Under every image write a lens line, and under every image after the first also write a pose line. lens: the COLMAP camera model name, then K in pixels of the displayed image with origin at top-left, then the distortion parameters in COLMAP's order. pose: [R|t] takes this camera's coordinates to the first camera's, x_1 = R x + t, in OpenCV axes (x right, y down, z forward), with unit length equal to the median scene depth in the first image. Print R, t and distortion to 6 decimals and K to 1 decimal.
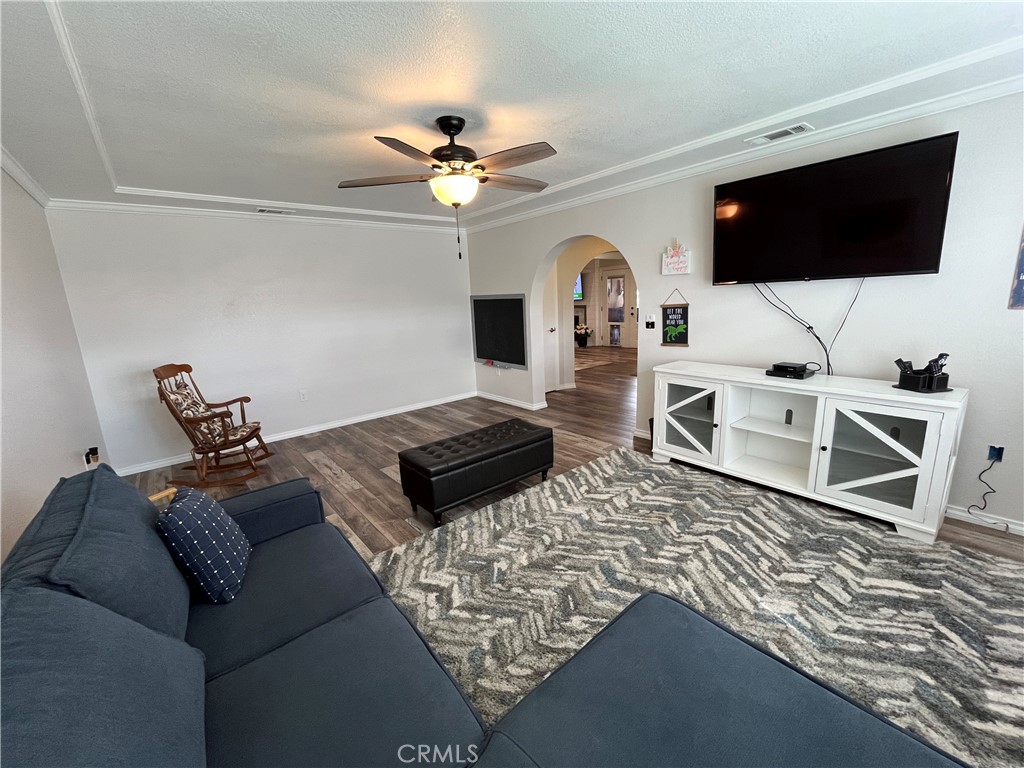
lens RADIAL K [[416.4, 0, 511.2], [0, 416.4, 381.0], [0, 0, 1]] dist [-0.000322, -0.000003]
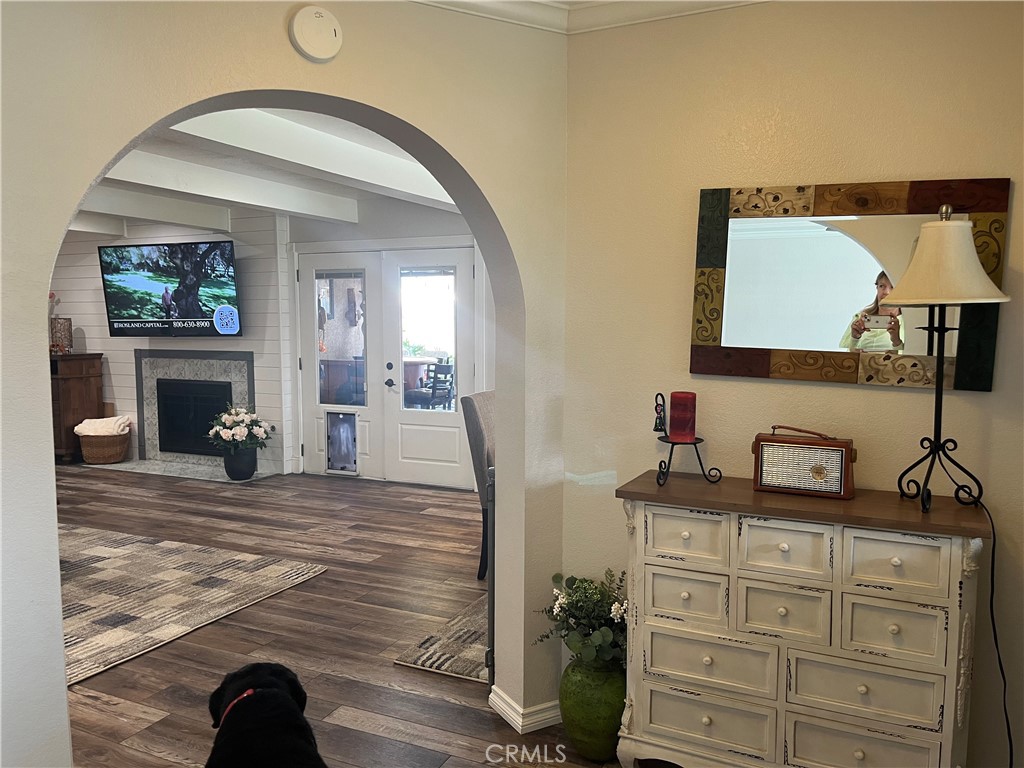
lens RADIAL K [[783.5, 0, 508.9], [0, 783.5, 385.5], [0, 0, 1]] dist [0.063374, -0.055497]
pose [[0.904010, 0.009428, 0.427407, 0.097706], [0.044727, 0.992184, -0.116490, -0.074204], [-0.425165, 0.124425, 0.896523, 0.358402]]
